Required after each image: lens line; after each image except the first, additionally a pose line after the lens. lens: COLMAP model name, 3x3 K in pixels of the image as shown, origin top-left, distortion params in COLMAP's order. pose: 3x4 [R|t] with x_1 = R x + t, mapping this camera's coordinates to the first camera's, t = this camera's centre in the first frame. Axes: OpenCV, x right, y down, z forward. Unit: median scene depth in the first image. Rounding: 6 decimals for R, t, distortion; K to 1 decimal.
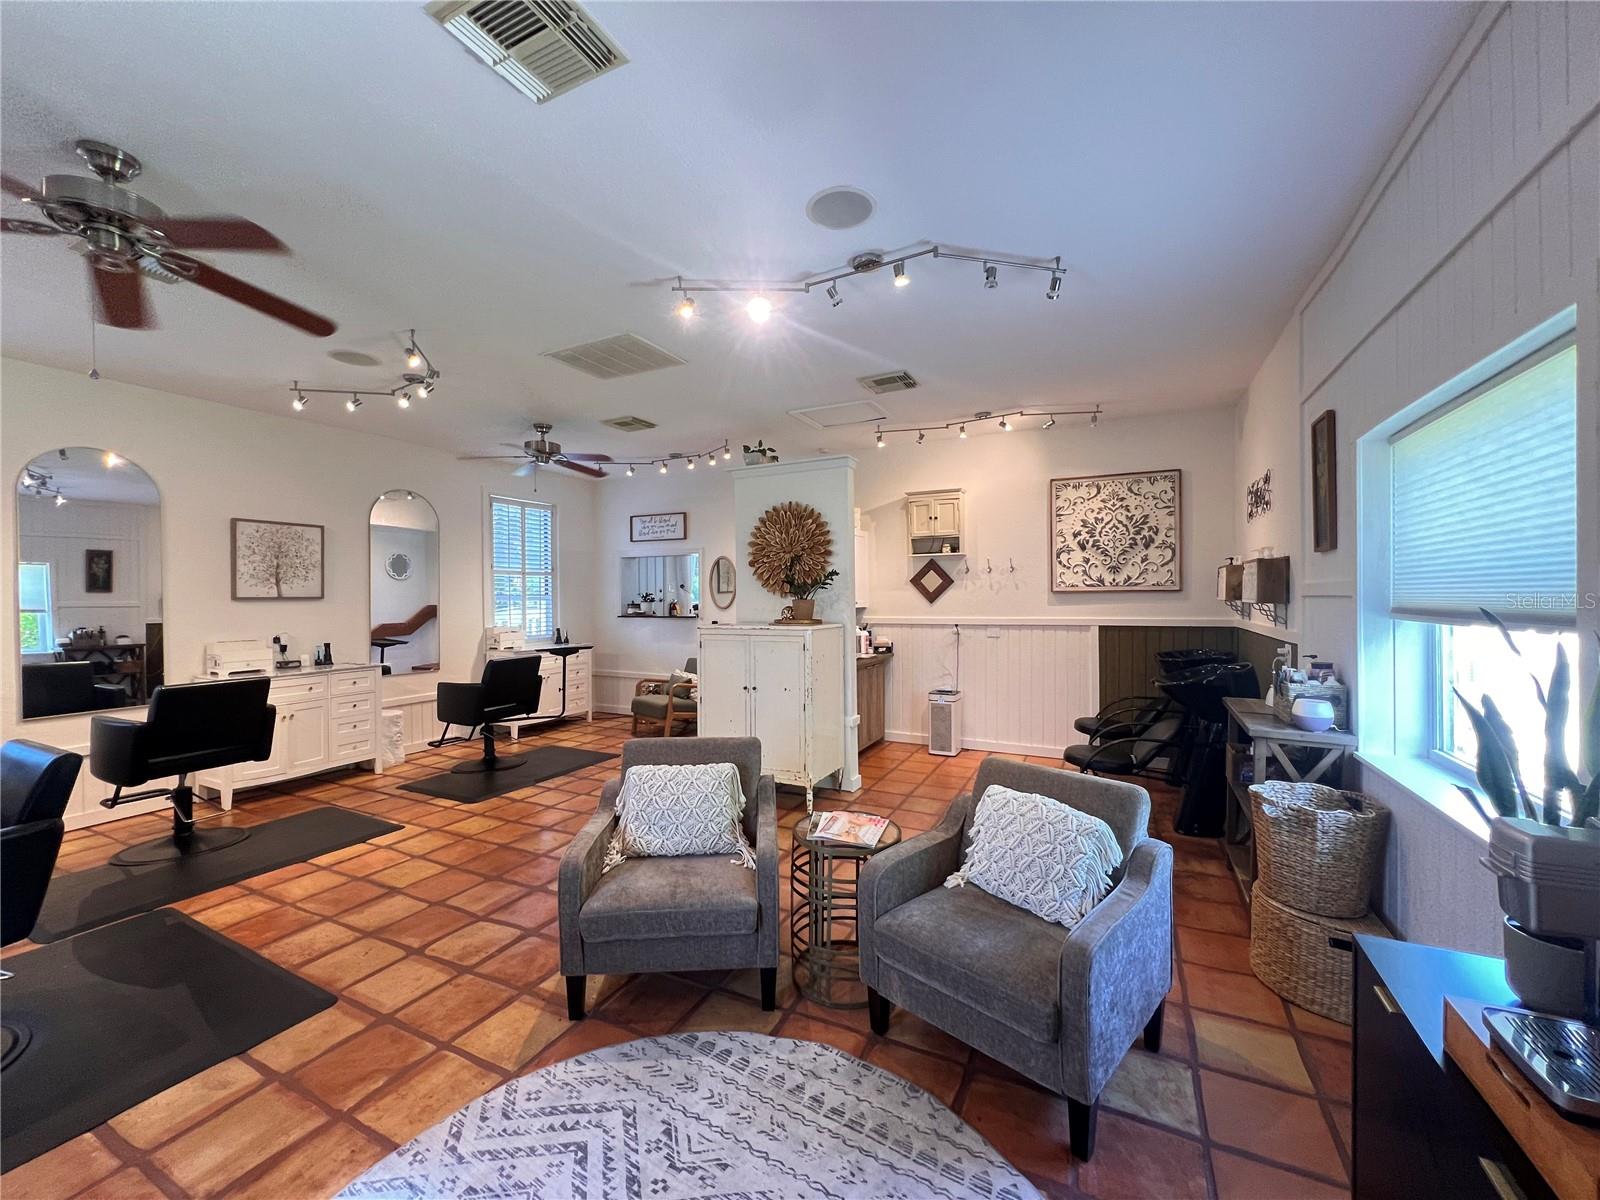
lens RADIAL K [[638.3, 0, 801.3], [0, 638.3, 597.9], [0, 0, 1]] dist [-0.001100, 0.000128]
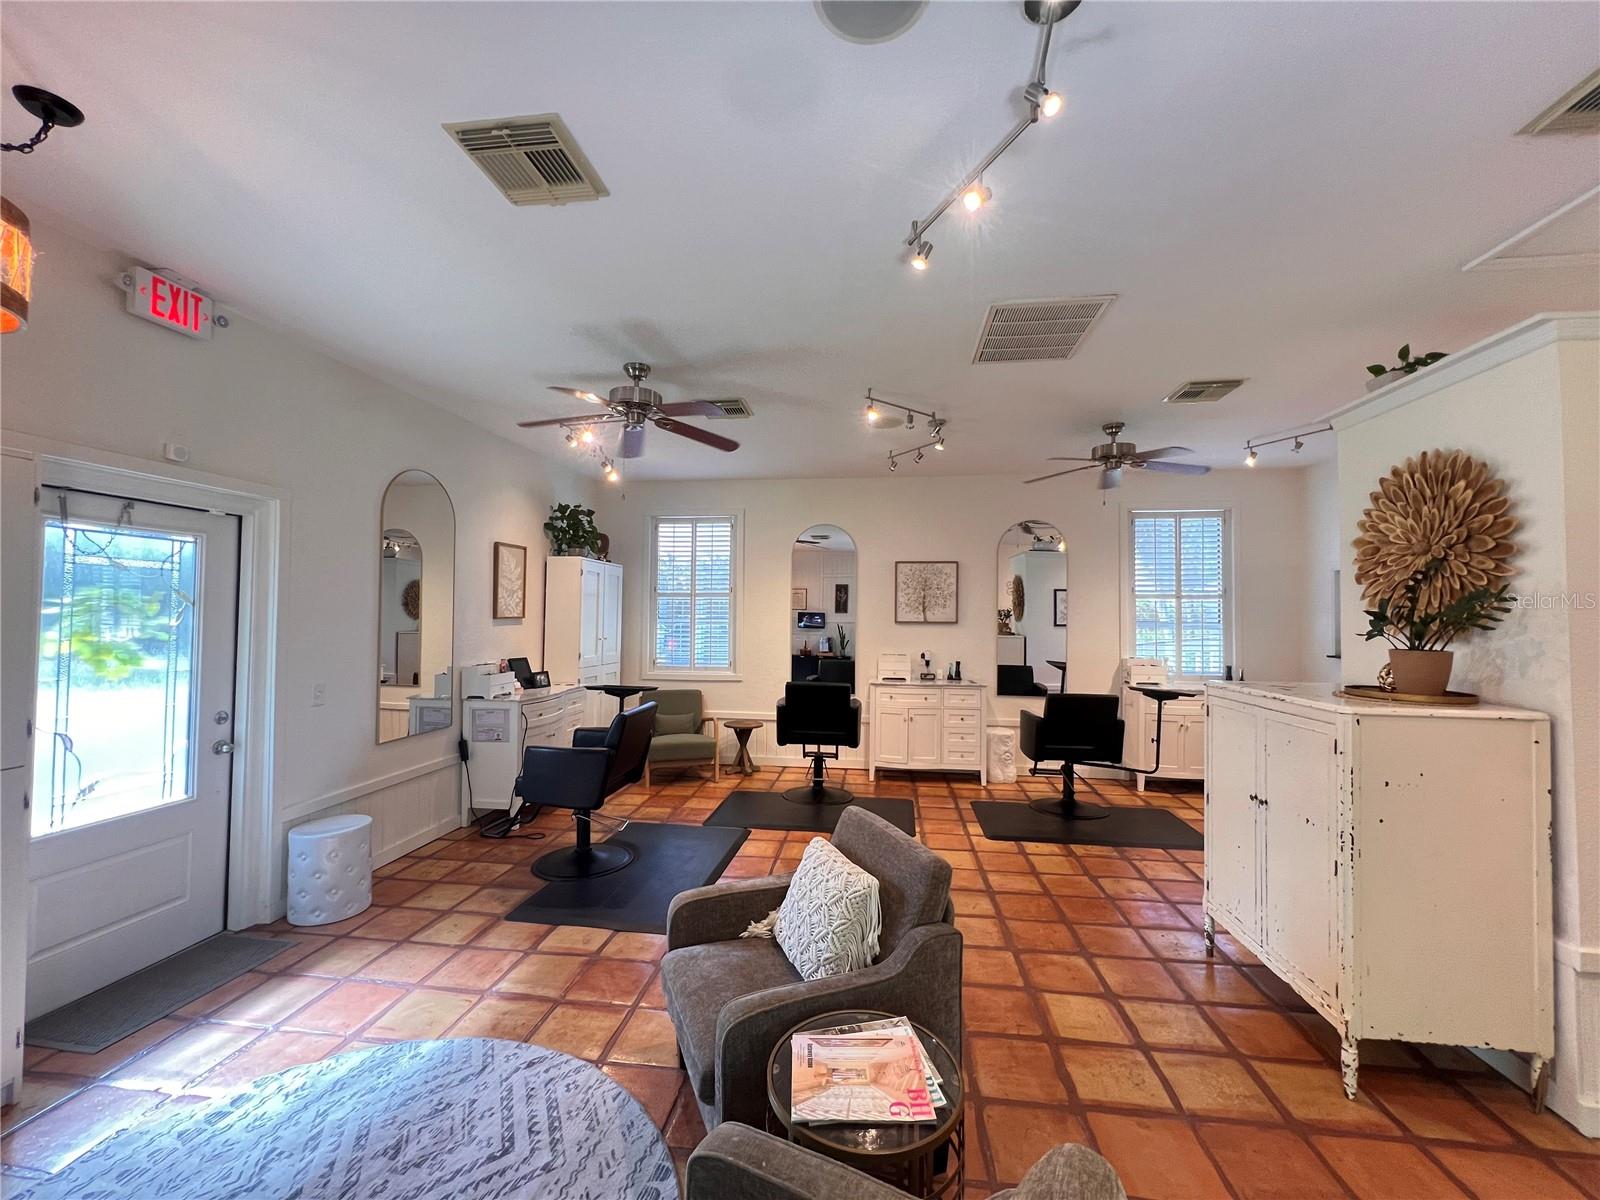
lens RADIAL K [[638.3, 0, 802.9], [0, 638.3, 596.3], [0, 0, 1]] dist [-0.001100, 0.000128]
pose [[0.327487, -0.017015, -0.944702, 0.272051], [-0.013116, 0.999660, -0.022552, -0.018536], [0.944765, 0.019776, 0.327153, 0.350487]]
